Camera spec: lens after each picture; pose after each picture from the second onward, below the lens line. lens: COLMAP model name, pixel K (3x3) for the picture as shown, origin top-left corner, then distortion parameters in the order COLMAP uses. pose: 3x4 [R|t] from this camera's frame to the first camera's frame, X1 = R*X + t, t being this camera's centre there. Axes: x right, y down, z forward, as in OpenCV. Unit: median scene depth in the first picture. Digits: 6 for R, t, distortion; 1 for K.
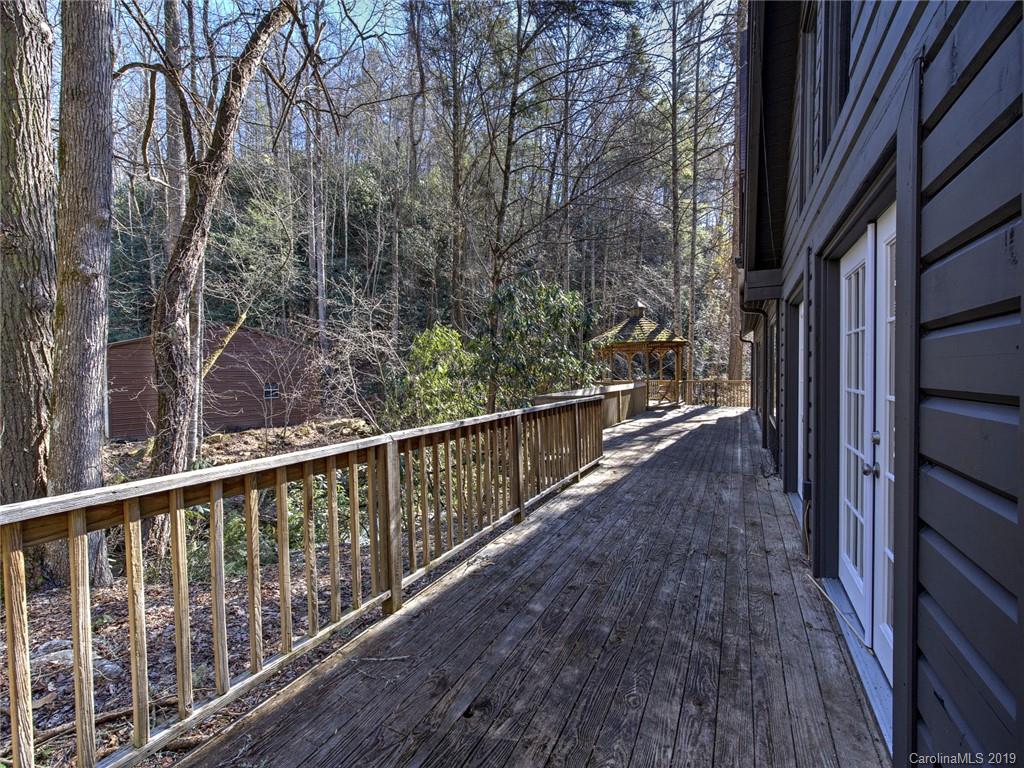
lens RADIAL K [[437.0, 0, 510.9], [0, 437.0, 384.5], [0, 0, 1]] dist [0.003672, -0.000822]
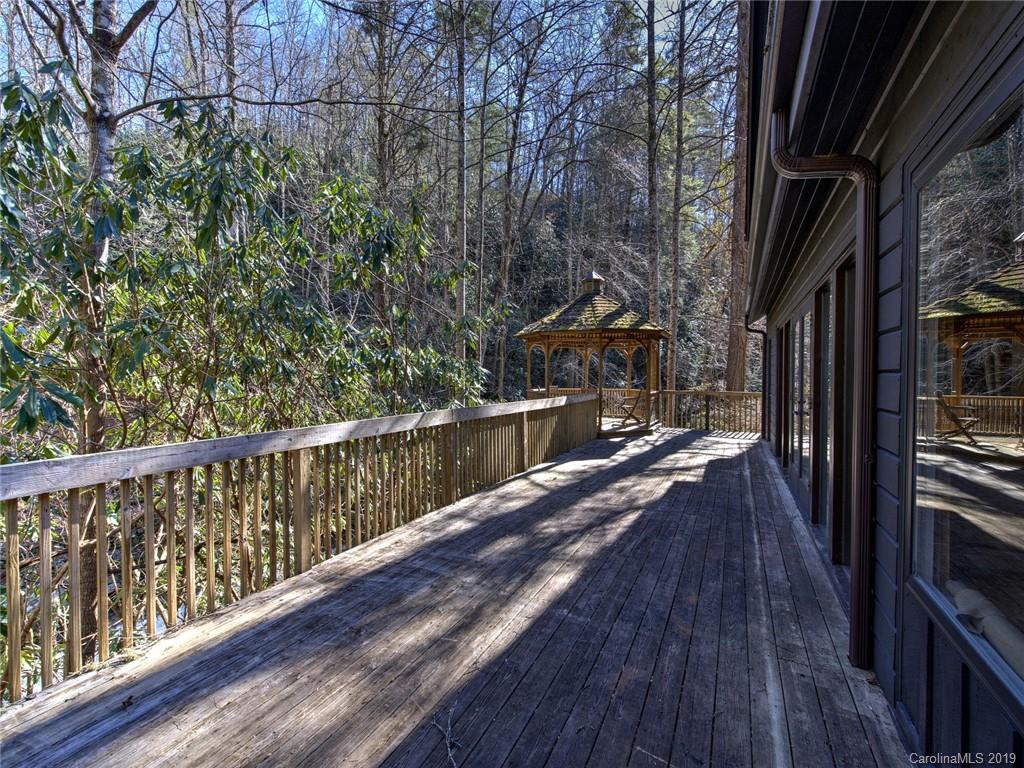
lens RADIAL K [[437.0, 0, 512.3], [0, 437.0, 384.4], [0, 0, 1]] dist [0.003672, -0.000822]
pose [[0.999892, 0.012423, 0.007909, 0.079935], [-0.012368, 0.999899, -0.006957, -0.005321], [-0.007995, 0.006858, 0.999945, 0.161952]]
